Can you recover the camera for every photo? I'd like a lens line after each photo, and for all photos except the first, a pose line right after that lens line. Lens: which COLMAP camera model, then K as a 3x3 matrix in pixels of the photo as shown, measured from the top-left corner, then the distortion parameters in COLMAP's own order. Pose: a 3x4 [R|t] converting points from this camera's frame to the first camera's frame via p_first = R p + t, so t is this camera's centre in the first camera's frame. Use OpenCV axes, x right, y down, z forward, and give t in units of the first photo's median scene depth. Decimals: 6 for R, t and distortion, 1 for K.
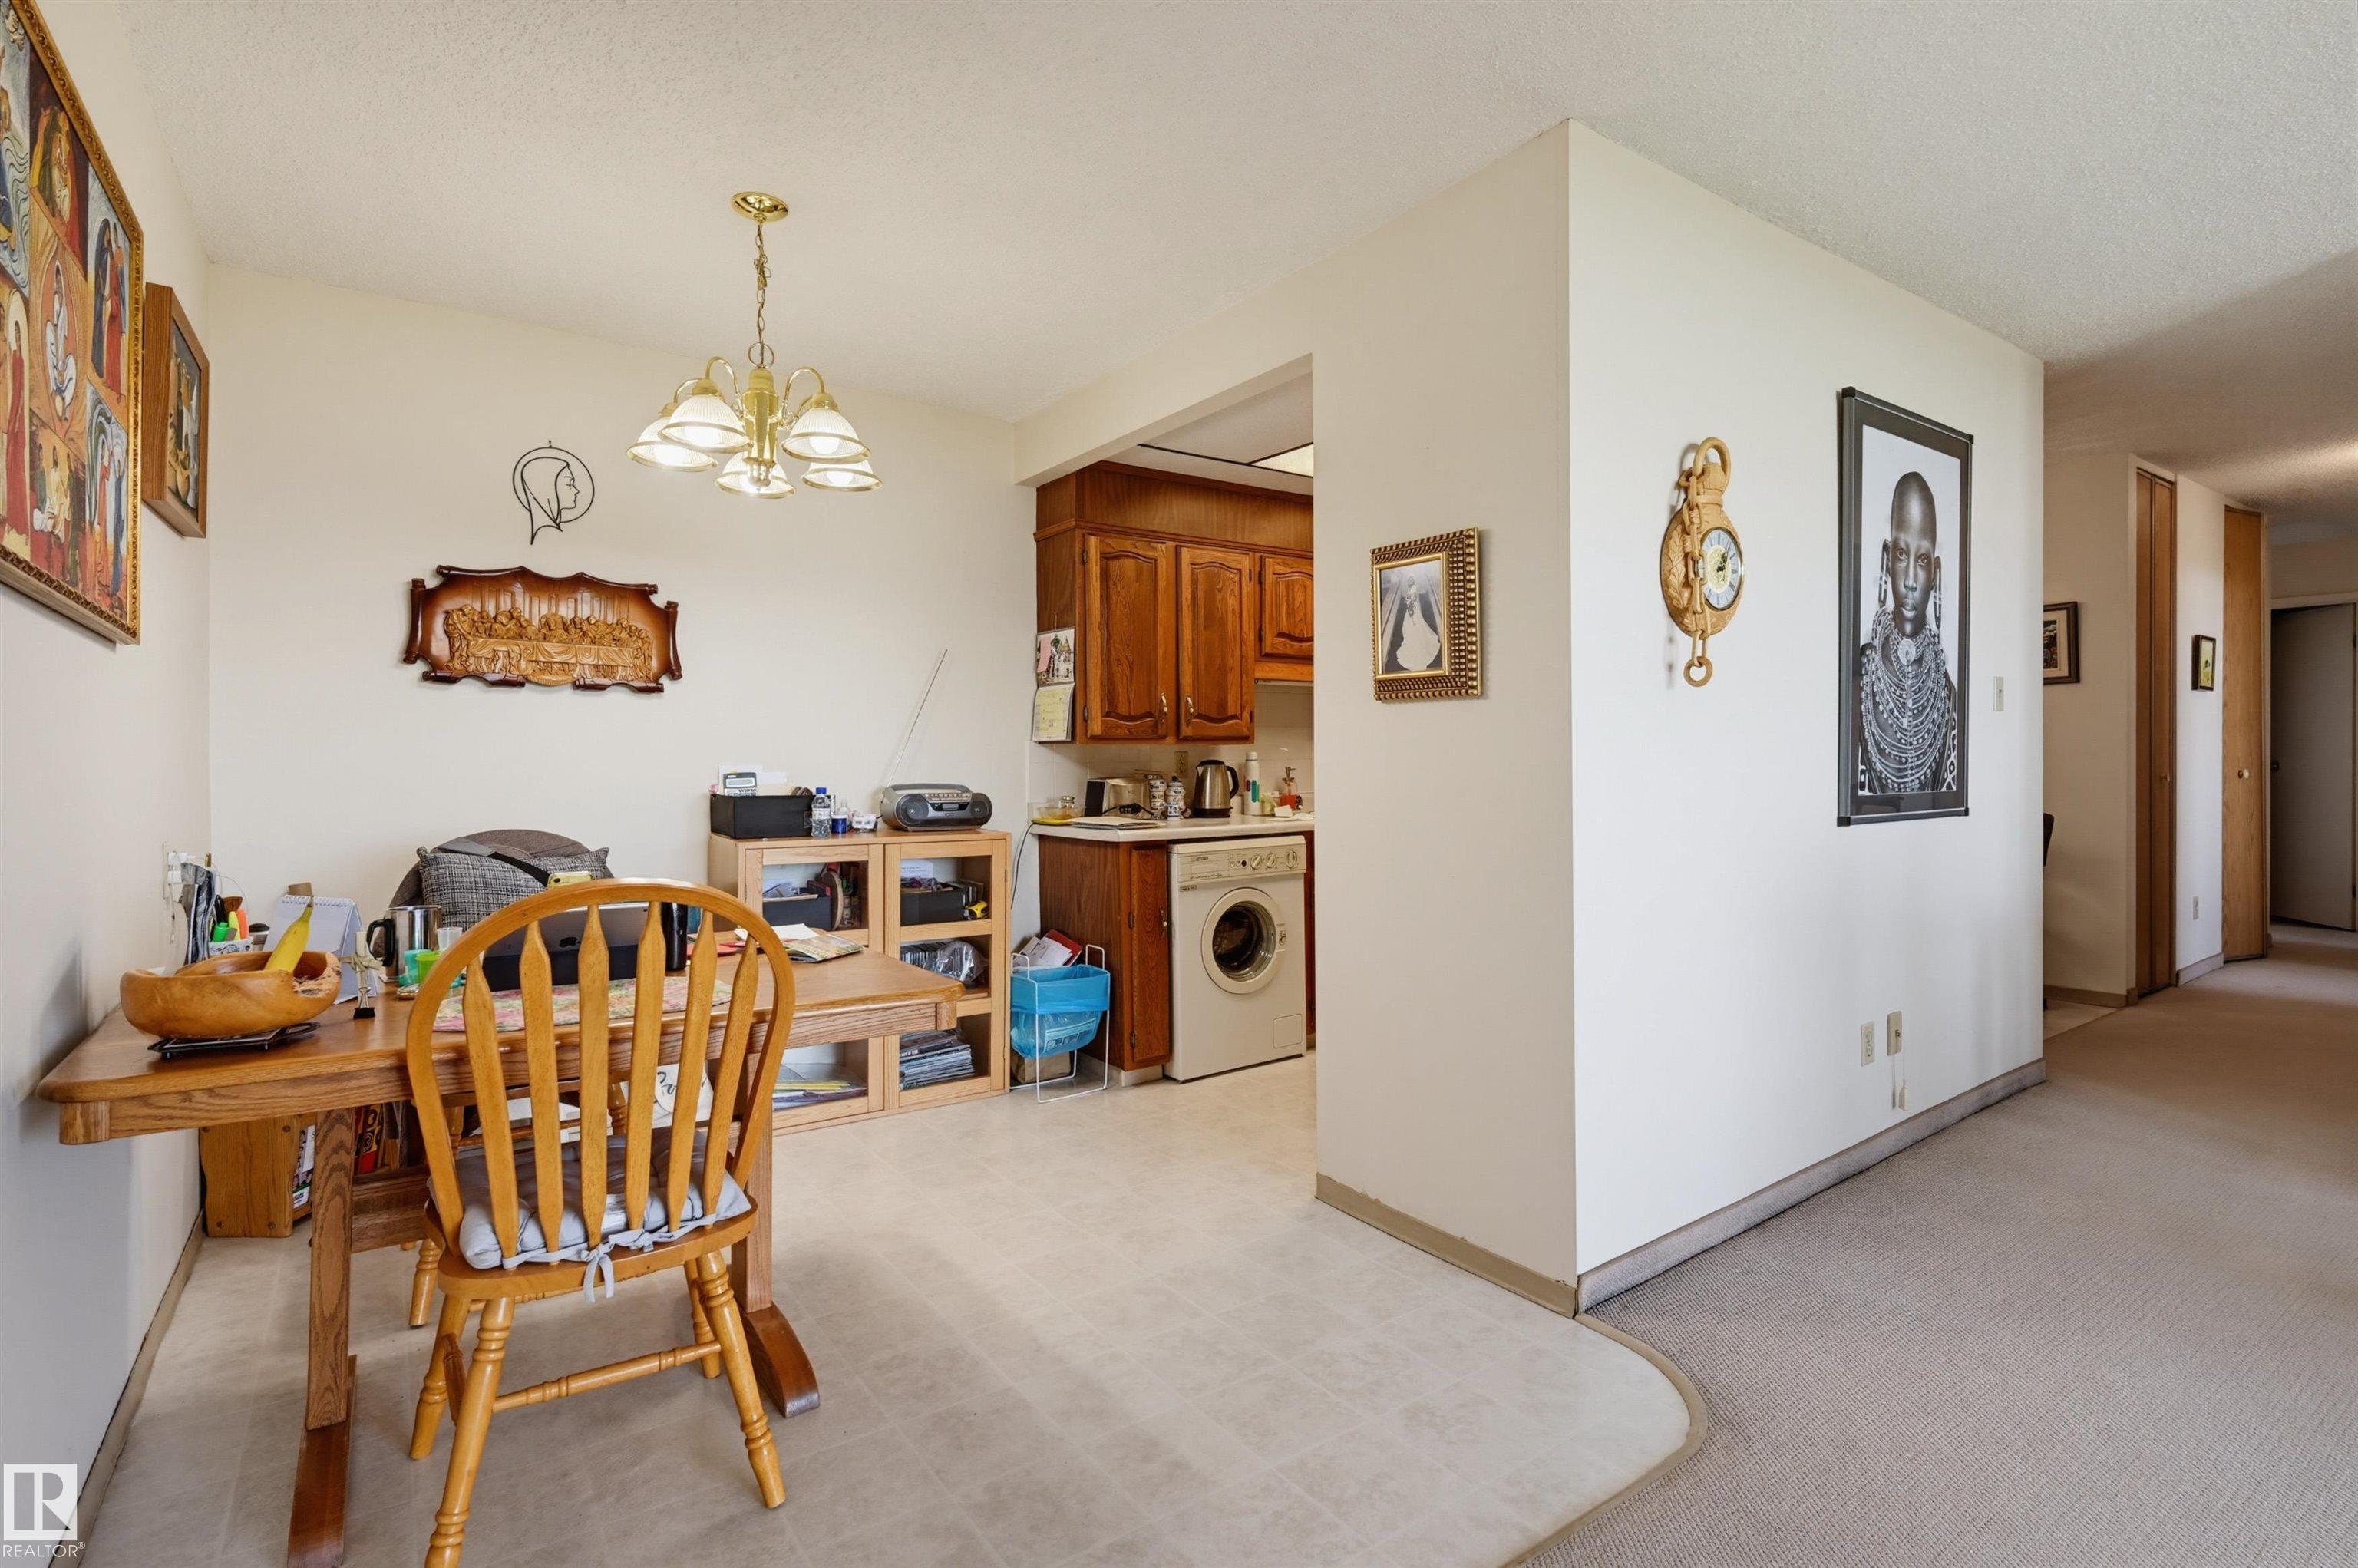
lens RADIAL K [[1103.9, 0, 1179.0], [0, 1103.9, 784.0], [0, 0, 1]] dist [-0.015225, 0.000493]
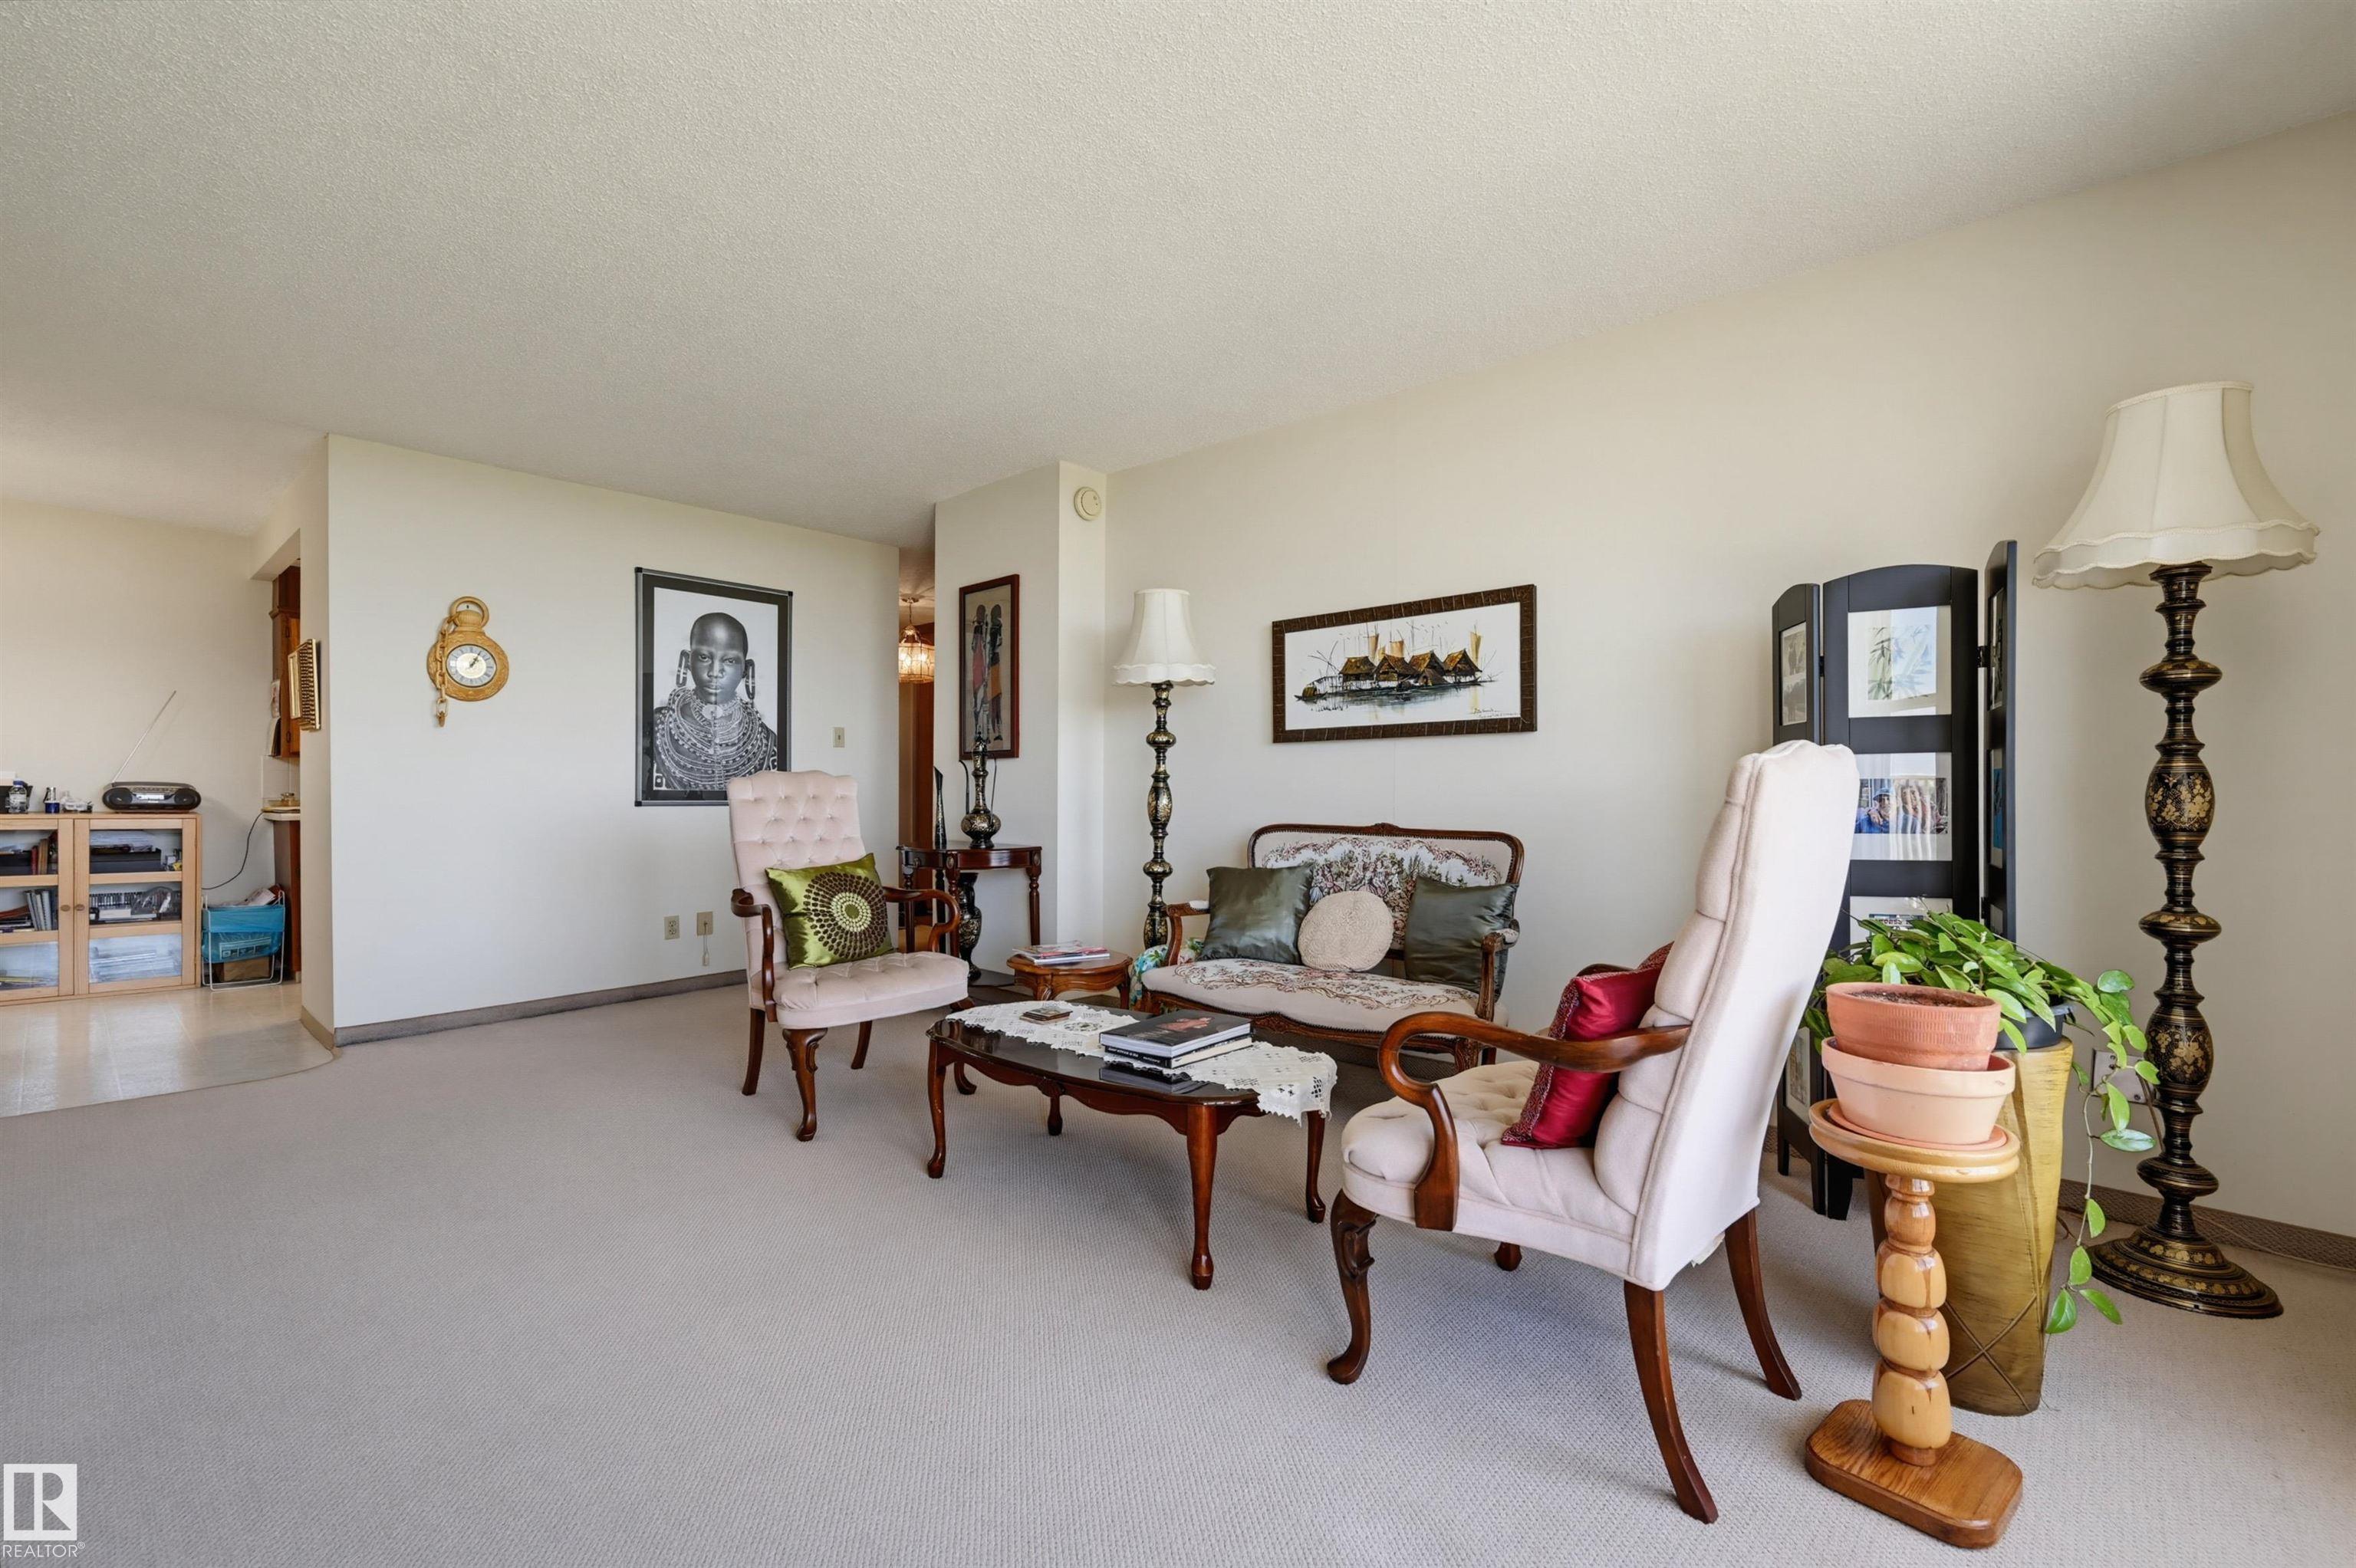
lens RADIAL K [[998.3, 0, 1162.7], [0, 998.3, 798.3], [0, 0, 1]] dist [-0.010072, 0.000129]
pose [[0.973340, 0.012329, 0.229035, 0.974019], [-0.008315, 0.999795, -0.018482, 0.043889], [-0.229216, 0.016085, 0.973243, -0.735989]]
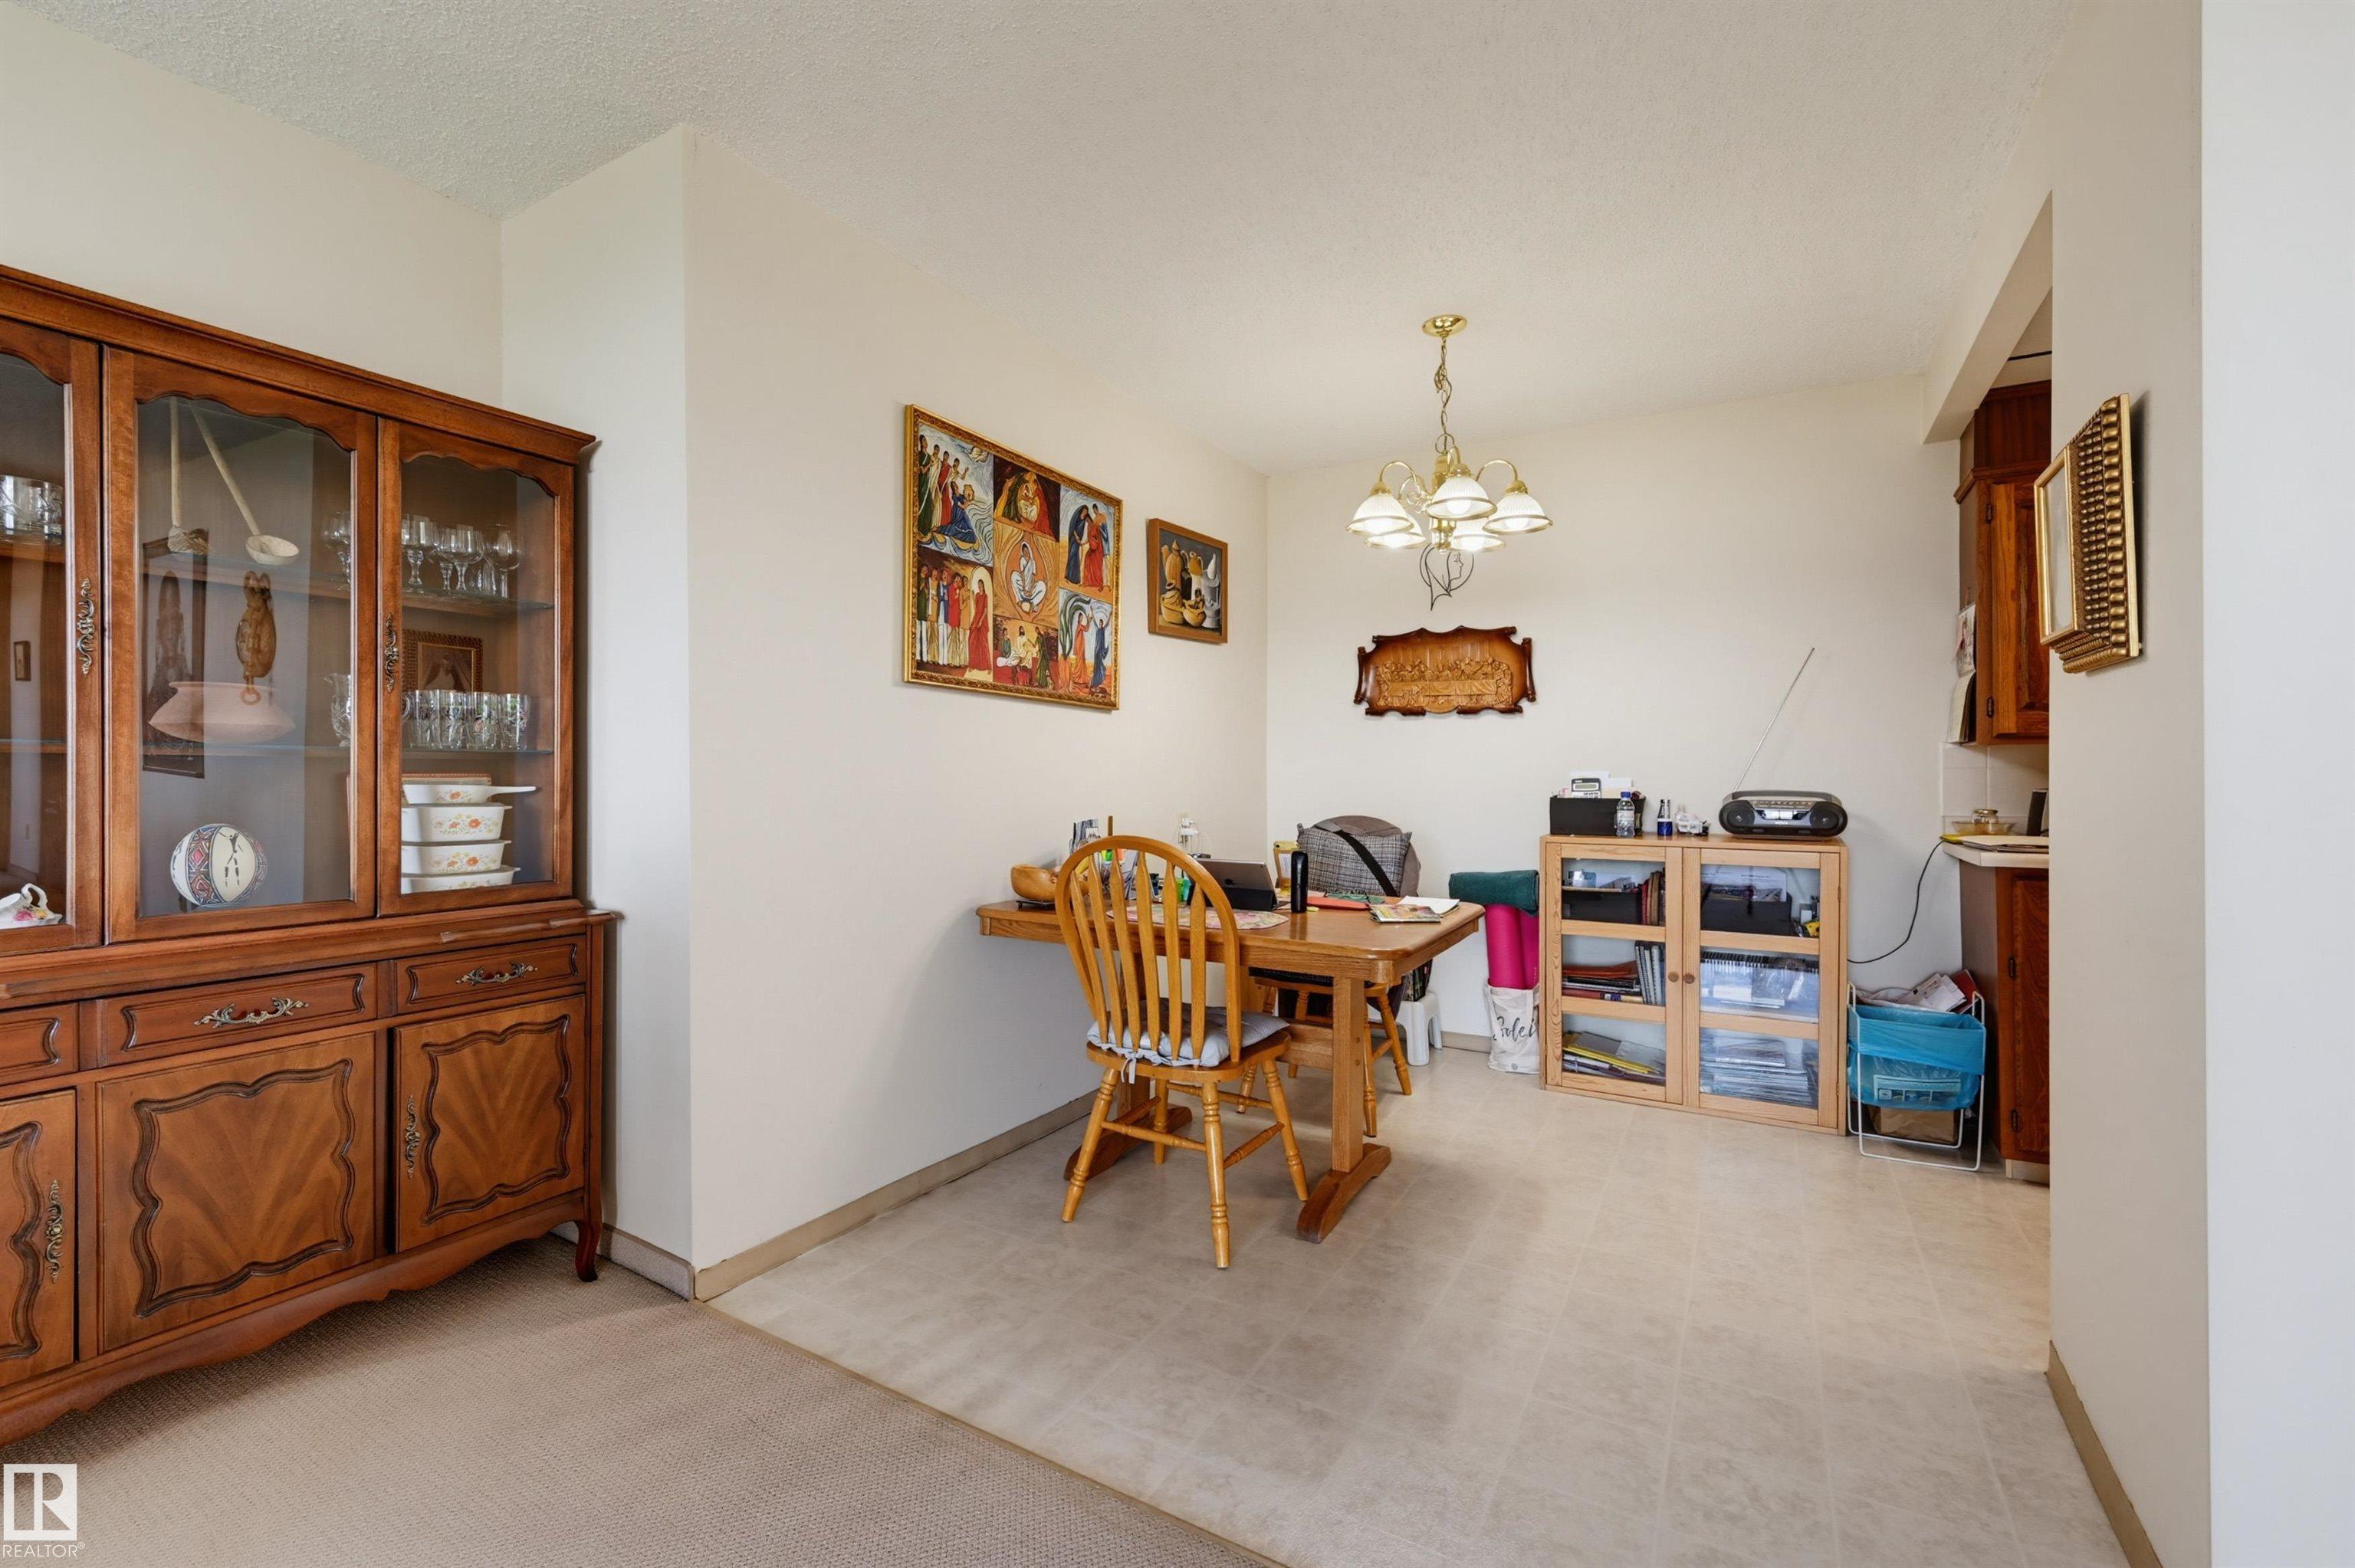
lens RADIAL K [[997.8, 0, 1162.2], [0, 997.8, 798.3], [0, 0, 1]] dist [-0.010072, 0.000129]
pose [[0.406671, 0.021110, -0.913331, 0.425610], [-0.016444, 0.999740, 0.015786, 0.001824], [0.913427, 0.008599, 0.406913, 0.193948]]
